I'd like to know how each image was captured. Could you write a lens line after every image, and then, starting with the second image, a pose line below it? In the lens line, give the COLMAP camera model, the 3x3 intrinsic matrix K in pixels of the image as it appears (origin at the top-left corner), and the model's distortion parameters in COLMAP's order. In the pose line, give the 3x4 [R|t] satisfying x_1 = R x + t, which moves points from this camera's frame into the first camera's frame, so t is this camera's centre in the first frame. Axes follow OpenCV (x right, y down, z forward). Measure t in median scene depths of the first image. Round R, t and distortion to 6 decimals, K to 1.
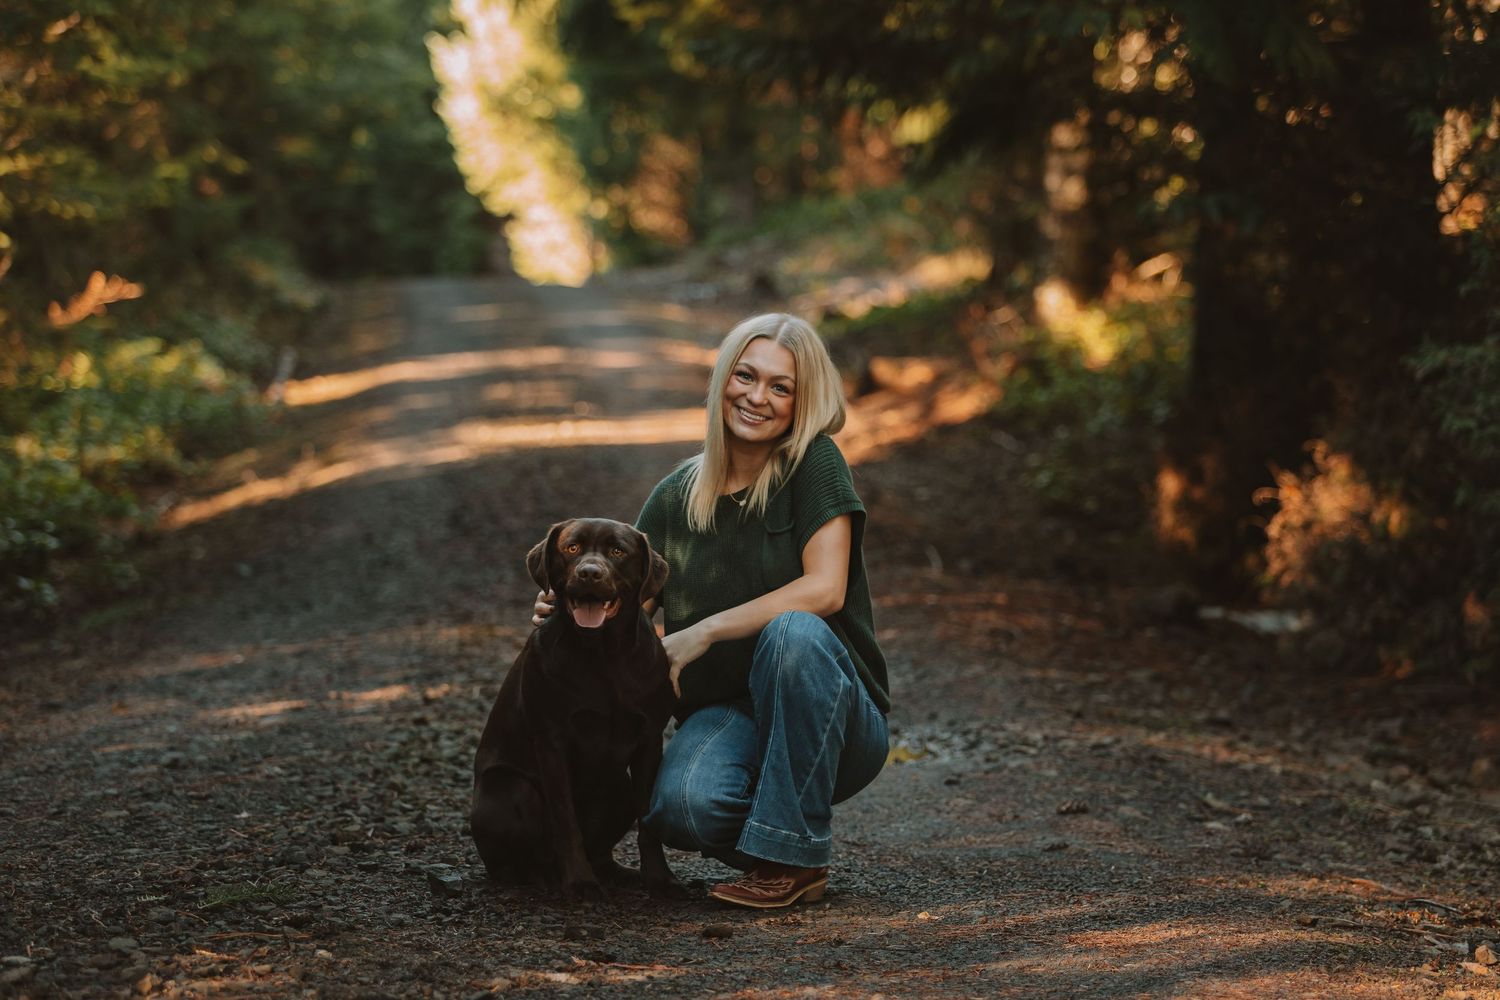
lens RADIAL K [[4045.3, 0, 745.4], [0, 4045.3, 547.0], [0, 0, 1]] dist [-0.002131, -0.240658]
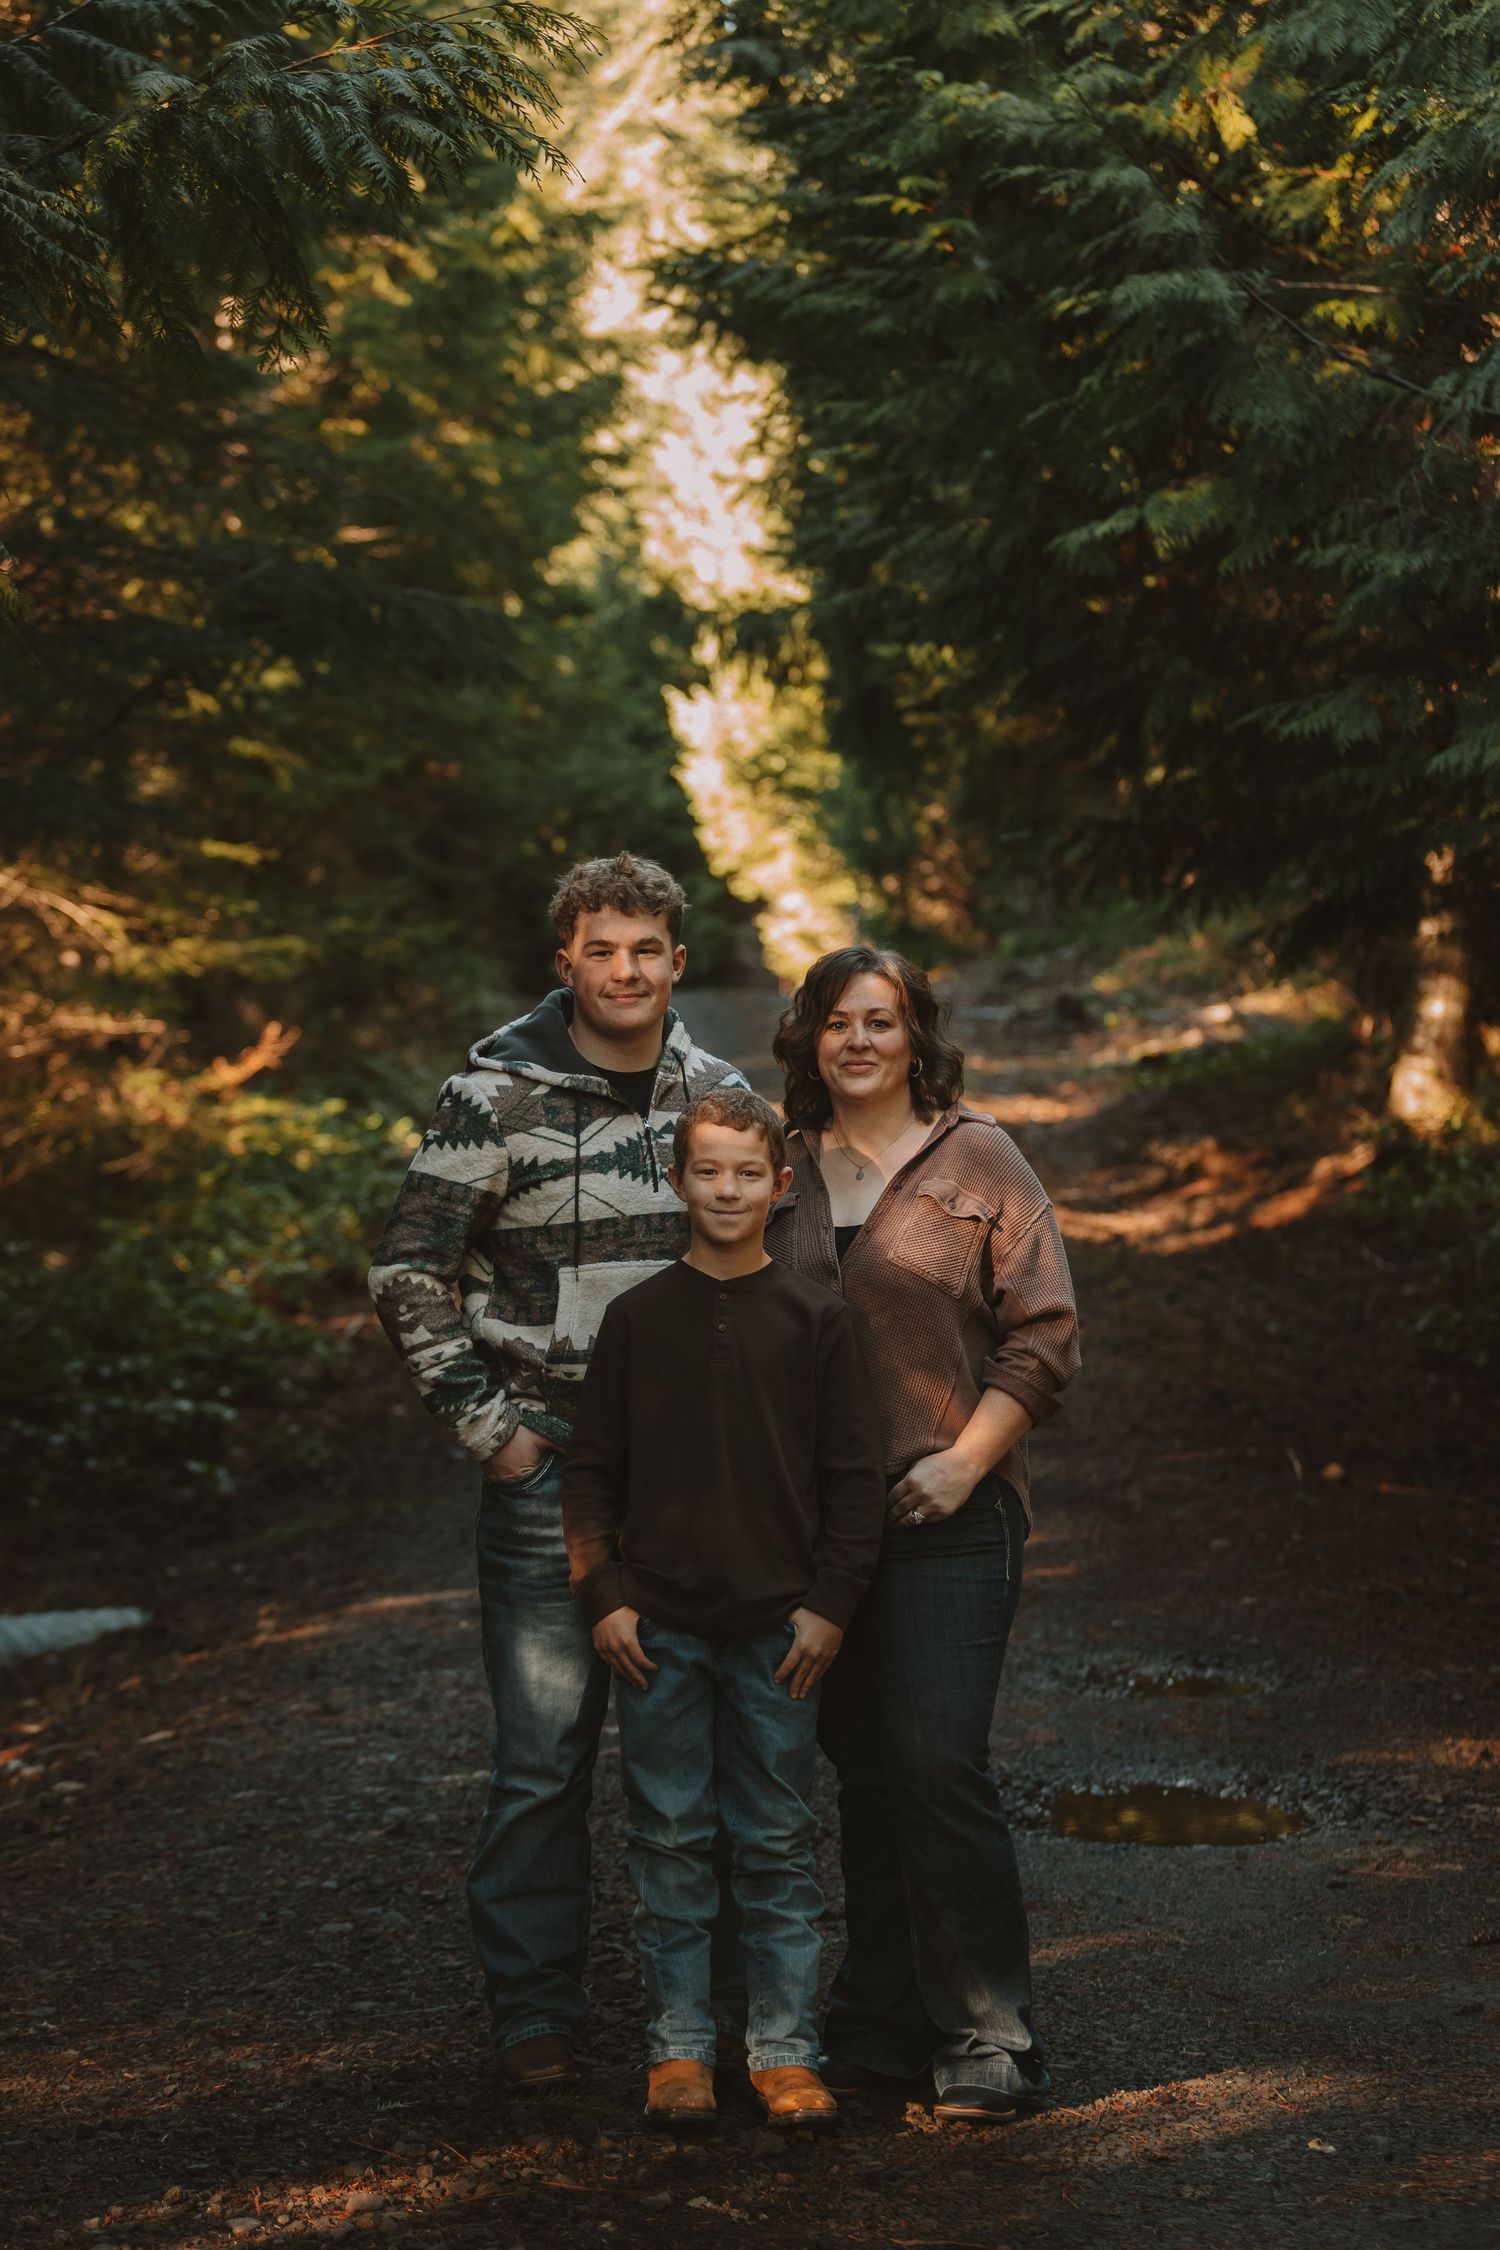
lens RADIAL K [[4956.3, 0, 750.0], [0, 4956.3, 1125.0], [0, 0, 1]] dist [0.019427, -0.008705]
pose [[0.998437, 0.006455, -0.055516, -0.011263], [-0.007180, 0.999891, -0.012866, -0.069199], [0.055427, 0.013244, 0.998375, -0.019164]]
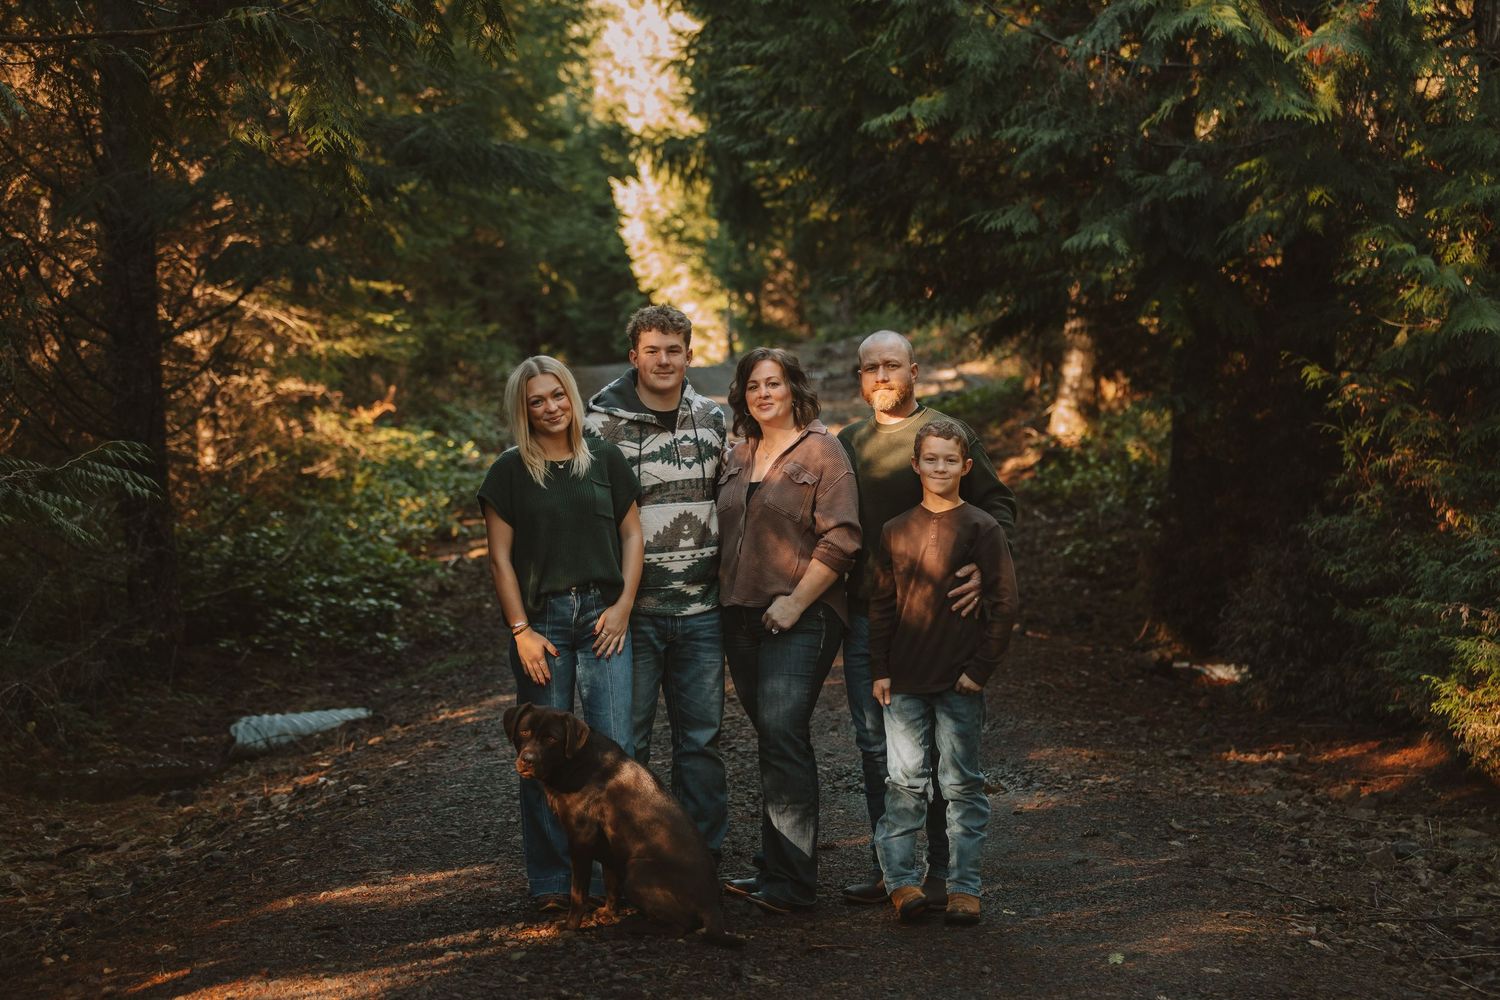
lens RADIAL K [[3304.2, 0, 758.5], [0, 3304.2, 535.0], [0, 0, 1]] dist [0.019427, -0.008705]
pose [[0.999835, -0.002271, -0.018019, -0.025213], [0.002507, 0.999911, 0.013105, -0.061231], [0.017987, -0.013148, 0.999752, -0.294195]]
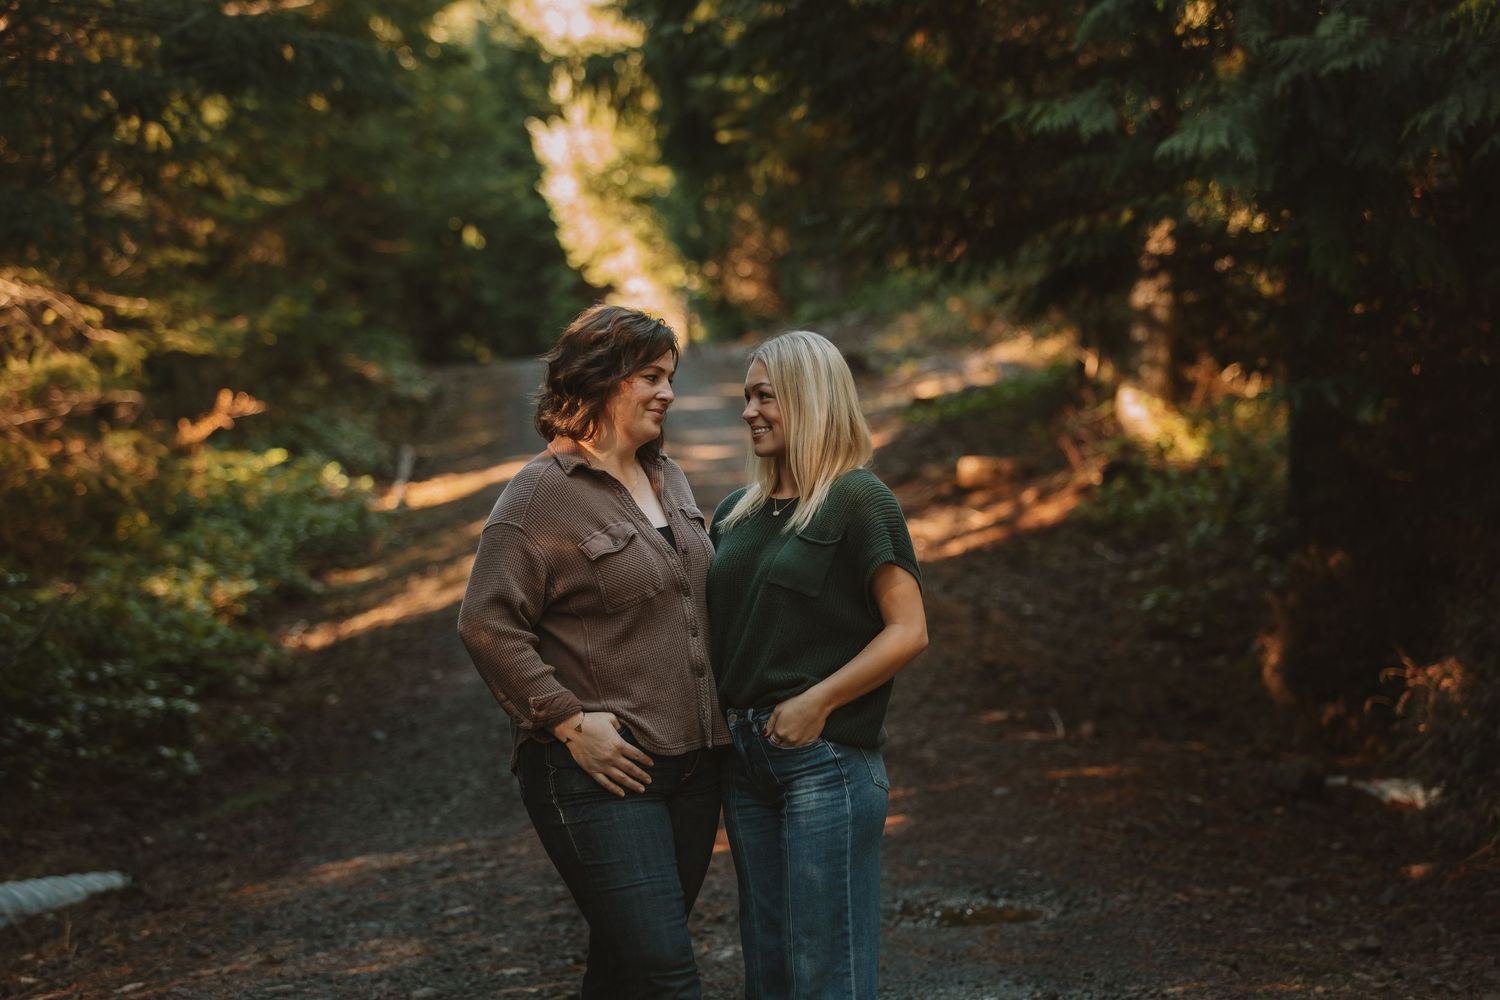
lens RADIAL K [[3730.2, 0, 753.1], [0, 3730.2, 527.6], [0, 0, 1]] dist [-0.053011, -0.204855]
pose [[0.999574, -0.023888, -0.016778, -0.016989], [0.023997, 0.999692, 0.006357, -0.071218], [0.016621, -0.006757, 0.999839, 0.080396]]
